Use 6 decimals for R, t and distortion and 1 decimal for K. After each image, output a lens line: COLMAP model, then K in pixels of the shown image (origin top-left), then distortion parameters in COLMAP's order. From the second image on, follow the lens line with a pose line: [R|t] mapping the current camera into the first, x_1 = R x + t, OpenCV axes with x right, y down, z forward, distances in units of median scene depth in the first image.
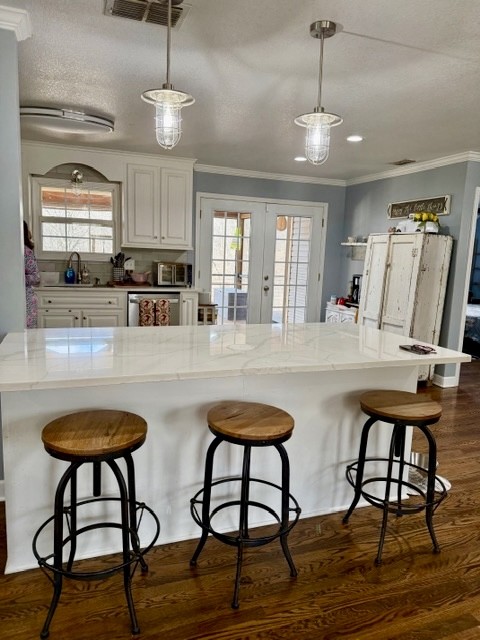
lens RADIAL K [[448.8, 0, 239.7], [0, 448.8, 325.1], [0, 0, 1]] dist [0.076209, -0.005907]
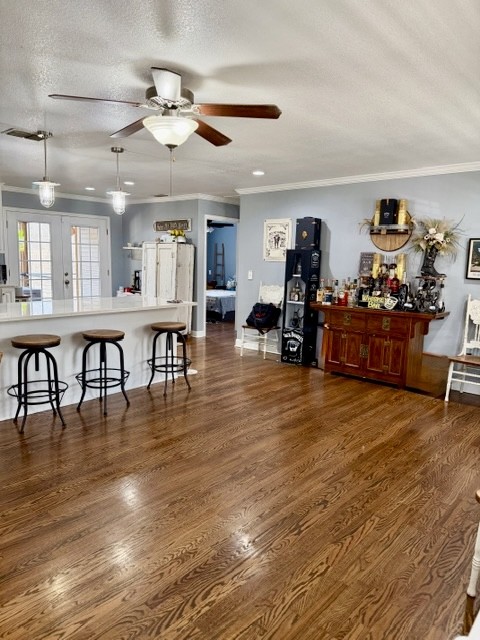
lens RADIAL K [[448.8, 0, 243.3], [0, 448.8, 323.8], [0, 0, 1]] dist [0.076209, -0.005907]
pose [[0.876603, -0.082545, 0.474081, -0.153744], [0.082259, 0.996382, 0.021383, 0.061576], [-0.474131, 0.020253, 0.880221, -0.460825]]
